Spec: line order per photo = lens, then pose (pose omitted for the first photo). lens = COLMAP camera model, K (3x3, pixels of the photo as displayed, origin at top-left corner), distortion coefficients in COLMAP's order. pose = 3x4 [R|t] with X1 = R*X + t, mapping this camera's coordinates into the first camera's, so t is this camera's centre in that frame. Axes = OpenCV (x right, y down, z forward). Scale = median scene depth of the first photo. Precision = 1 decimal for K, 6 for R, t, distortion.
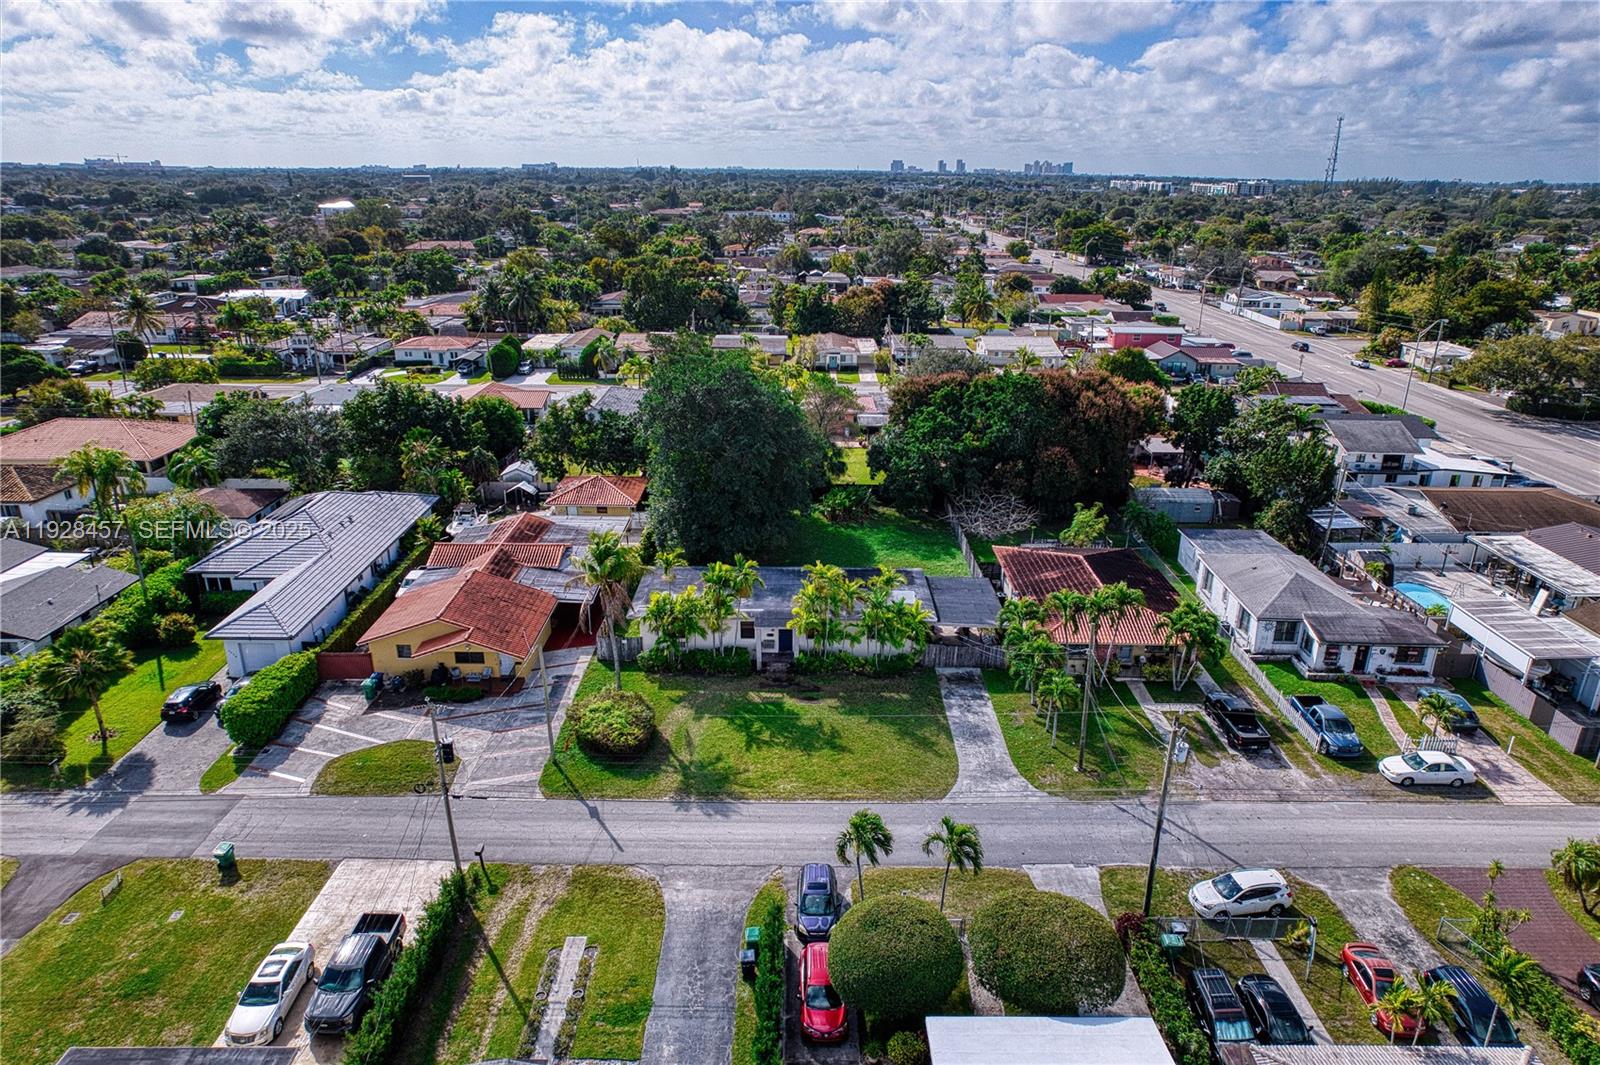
lens RADIAL K [[1022.5, 0, 810.5], [0, 1022.5, 544.4], [0, 0, 1]] dist [-0.085035, 0.075203]
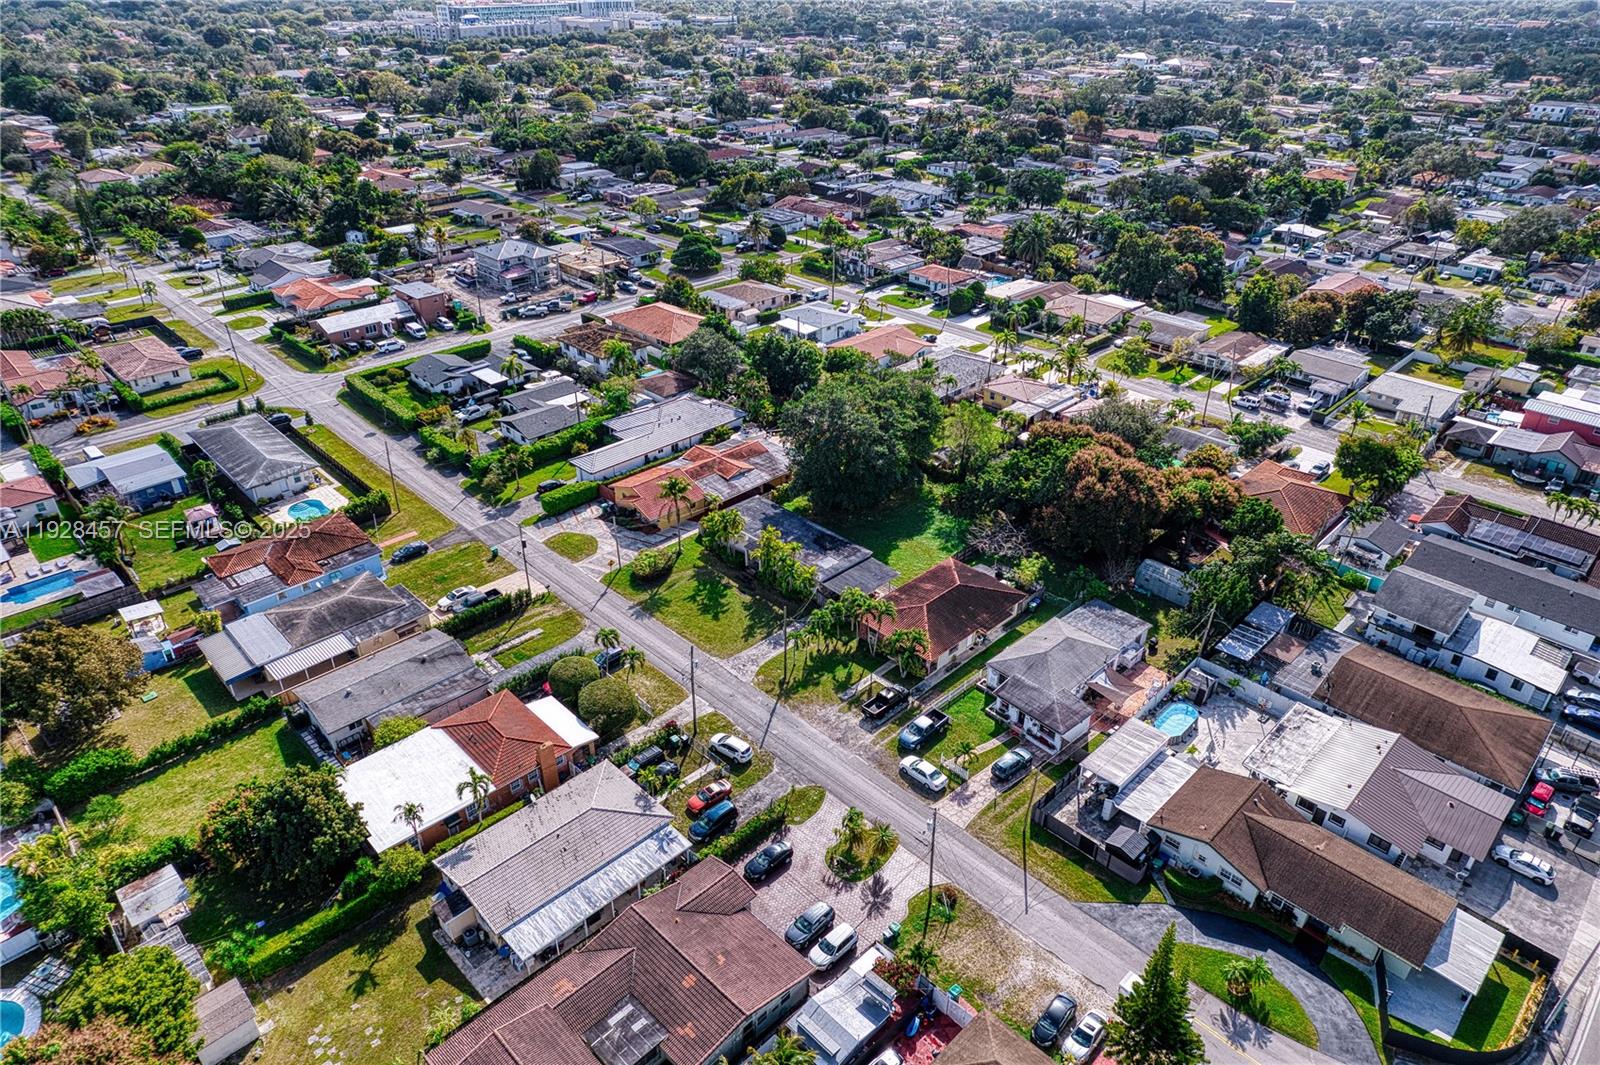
lens RADIAL K [[1022.5, 0, 810.5], [0, 1022.5, 544.4], [0, 0, 1]] dist [-0.085035, 0.075203]
pose [[0.701273, 0.359988, -0.615325, 1.070293], [-0.250586, 0.932533, 0.259979, -0.398598], [0.667400, -0.028124, 0.744168, -0.280197]]
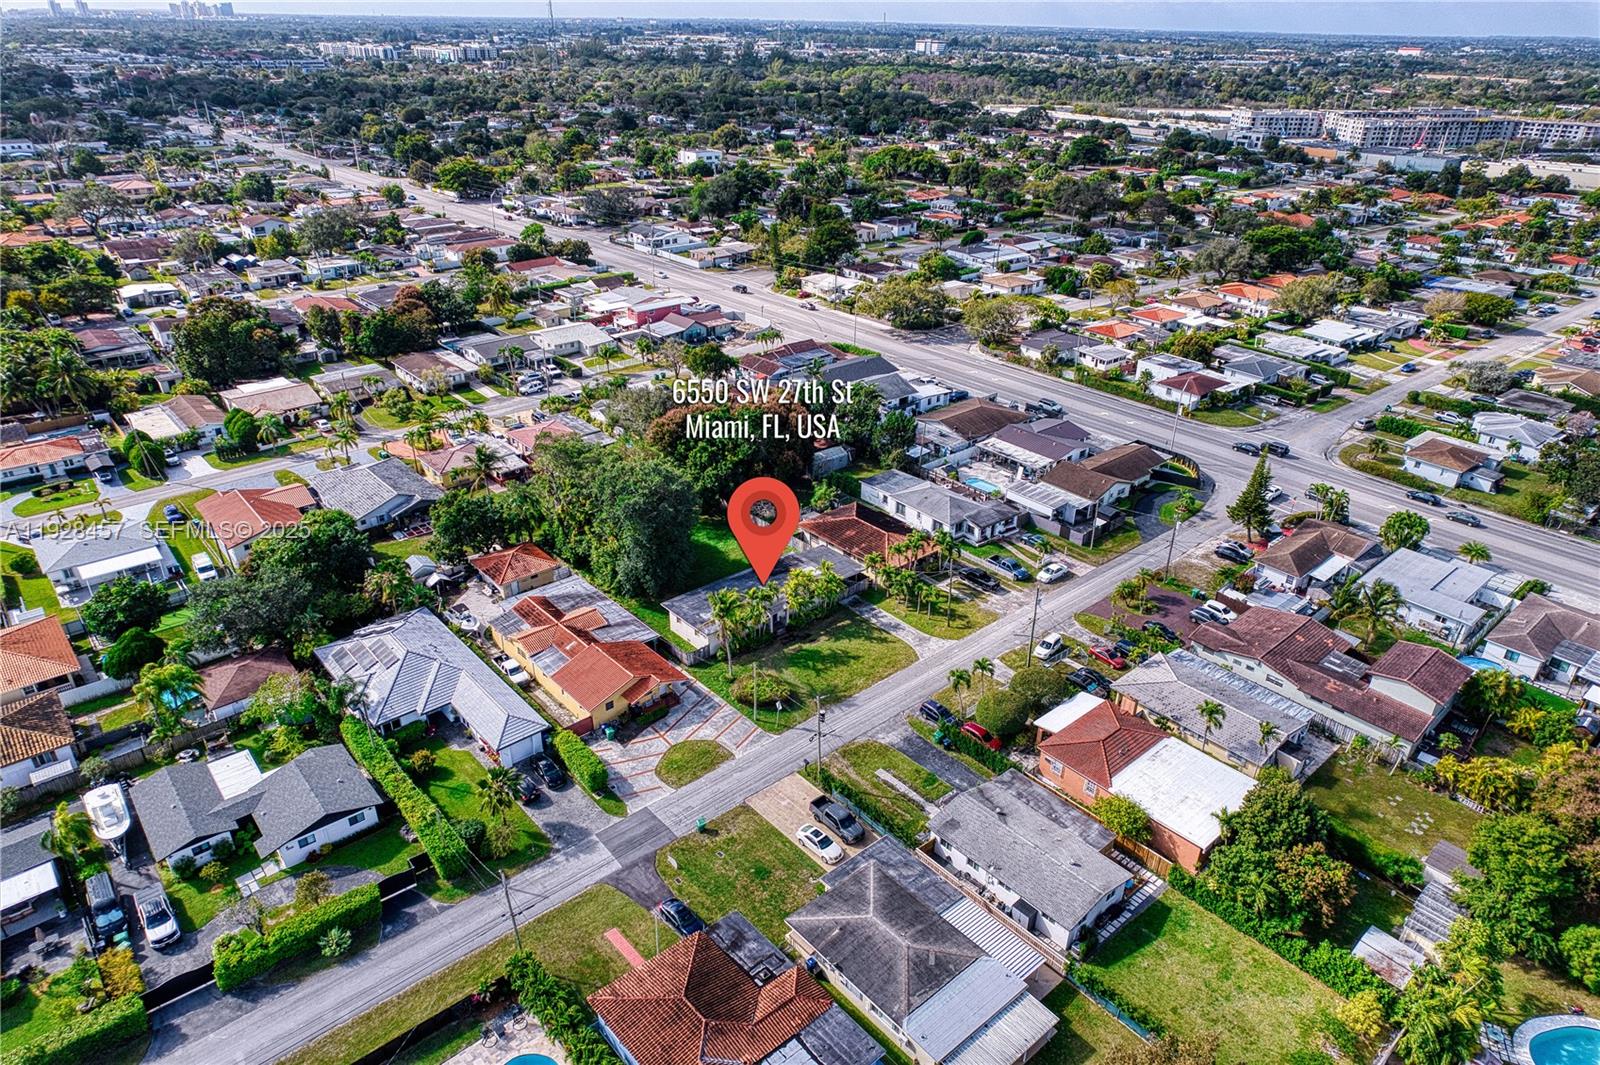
lens RADIAL K [[1022.5, 0, 810.5], [0, 1022.5, 544.4], [0, 0, 1]] dist [-0.085035, 0.075203]
pose [[0.752430, -0.305074, 0.583762, -0.916701], [0.221286, 0.951840, 0.212209, -0.364351], [-0.620388, -0.030494, 0.783702, -0.402211]]
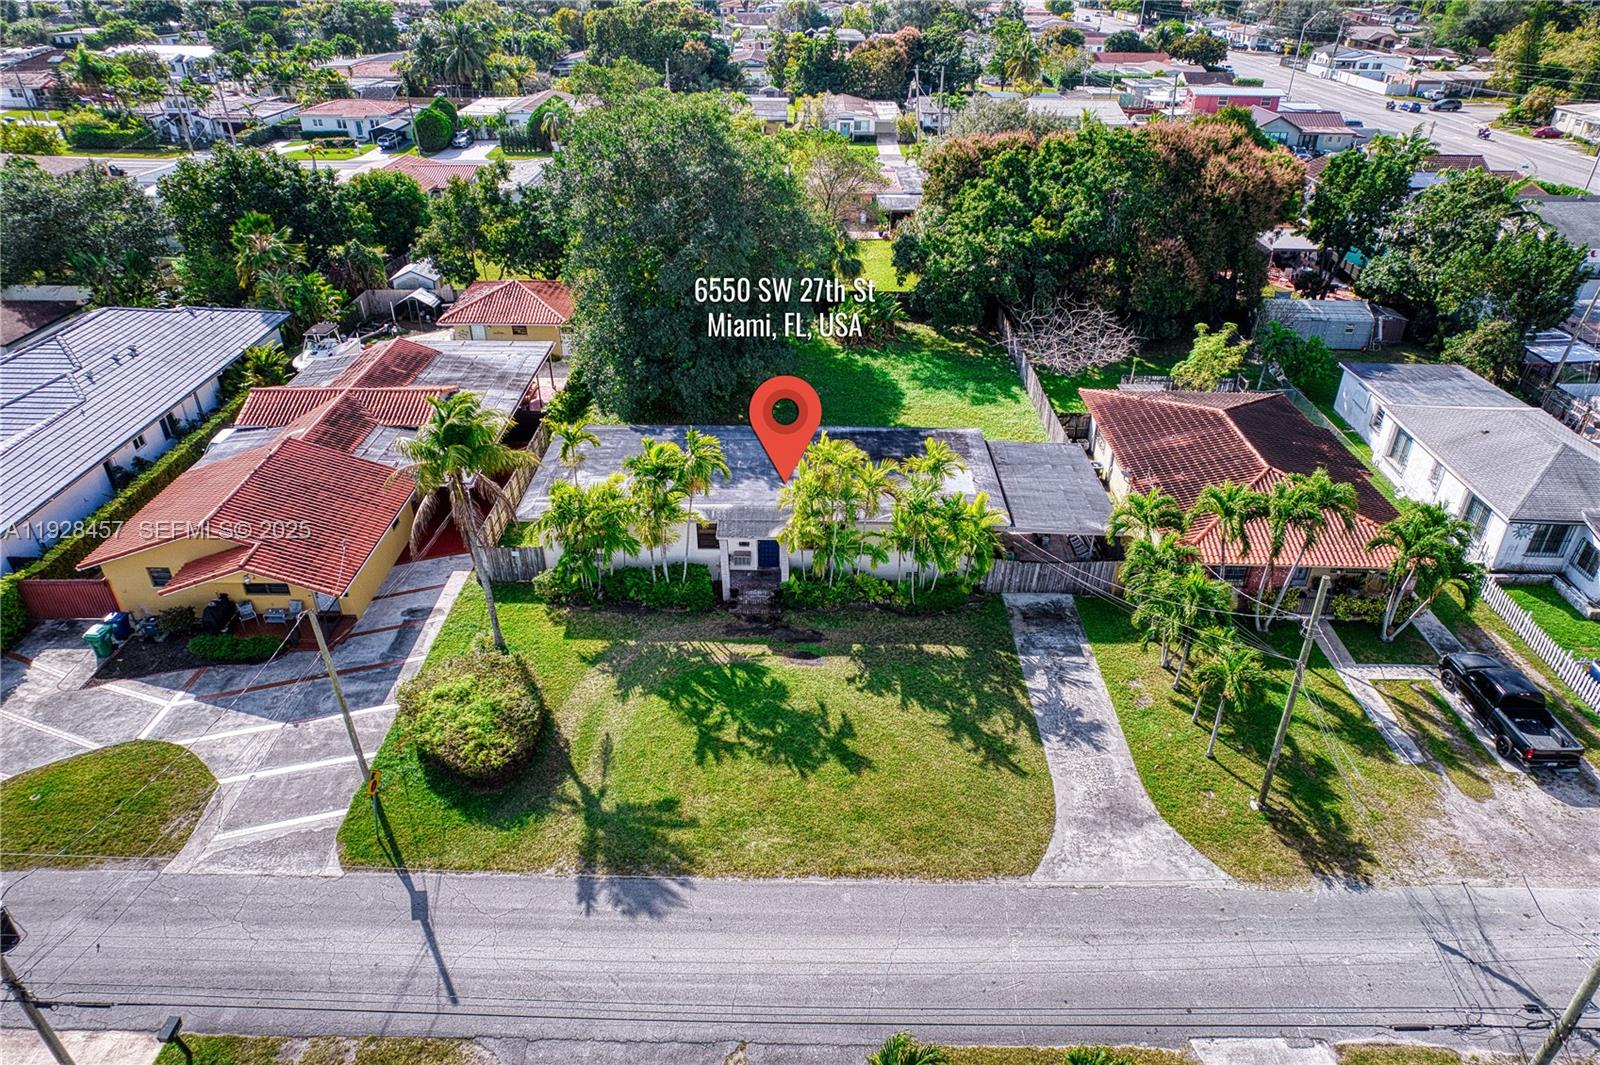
lens RADIAL K [[1022.5, 0, 810.5], [0, 1022.5, 544.4], [0, 0, 1]] dist [-0.085035, 0.075203]
pose [[0.999955, 0.002713, -0.009087, 0.007007], [-0.000892, 0.980866, 0.194684, -0.031877], [0.009442, -0.194668, 0.980824, 0.355709]]
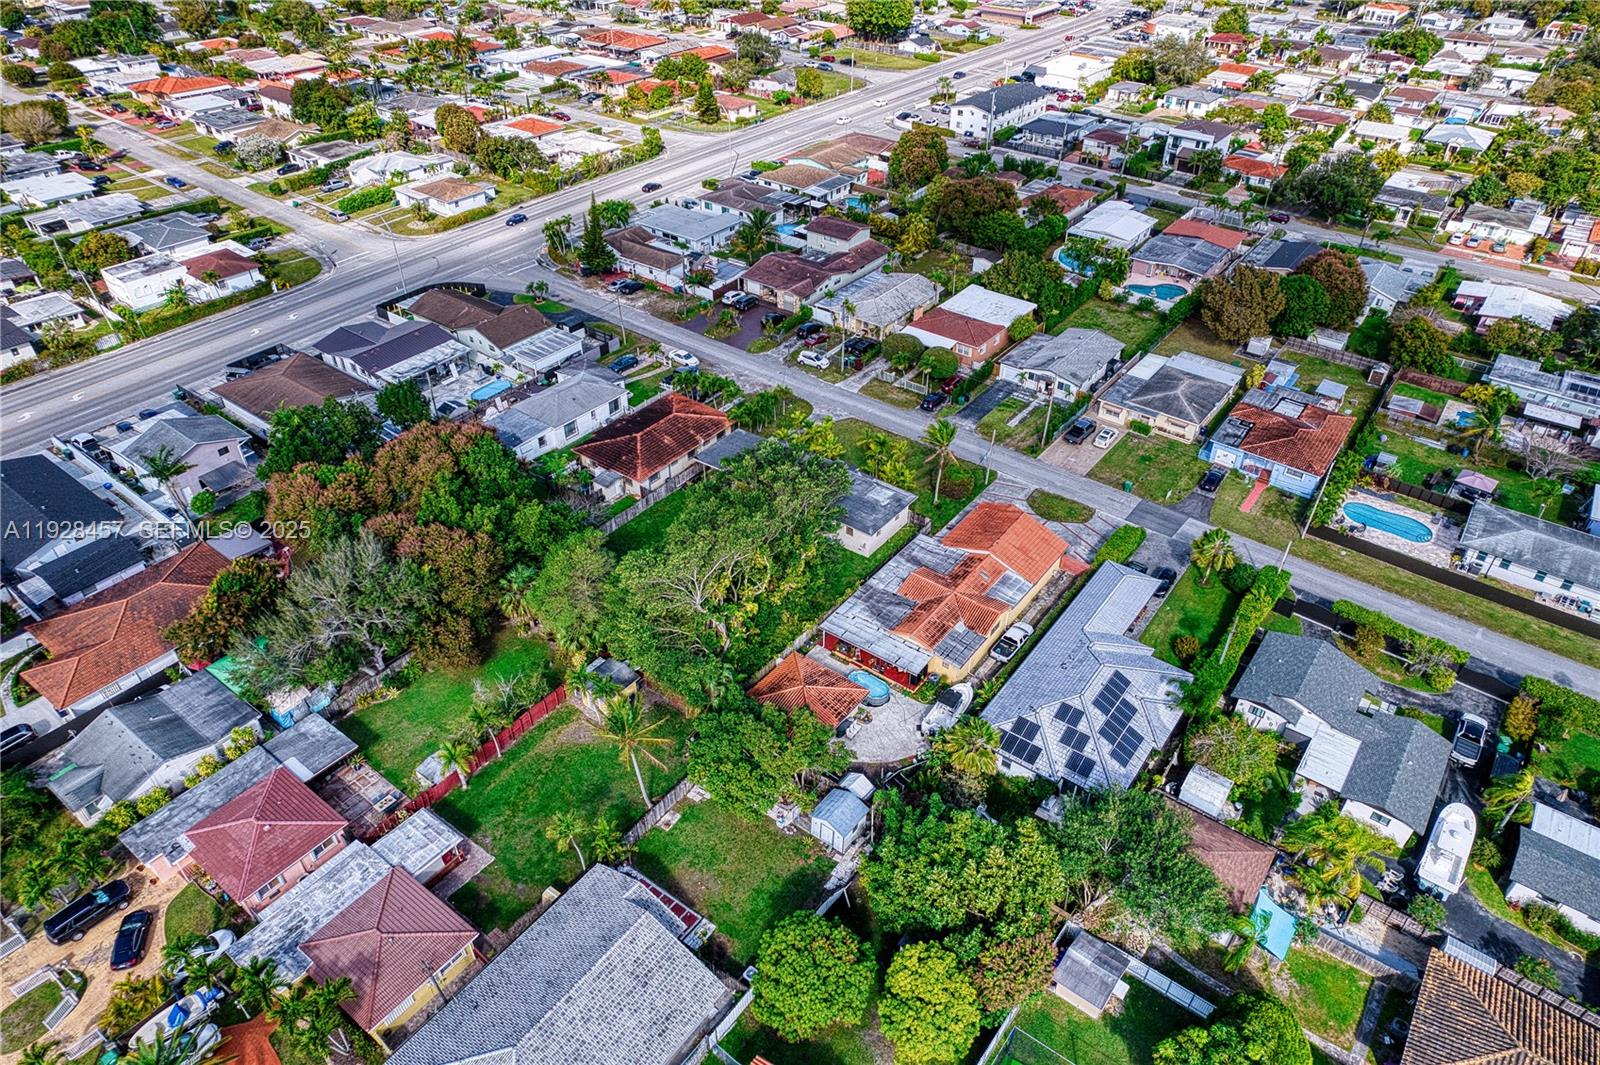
lens RADIAL K [[1022.5, 0, 810.5], [0, 1022.5, 544.4], [0, 0, 1]] dist [-0.085035, 0.075203]
pose [[-0.794945, -0.381197, 0.471966, -0.786674], [0.196692, 0.573987, 0.794891, -1.135988], [-0.573912, 0.724726, -0.381310, 1.641980]]
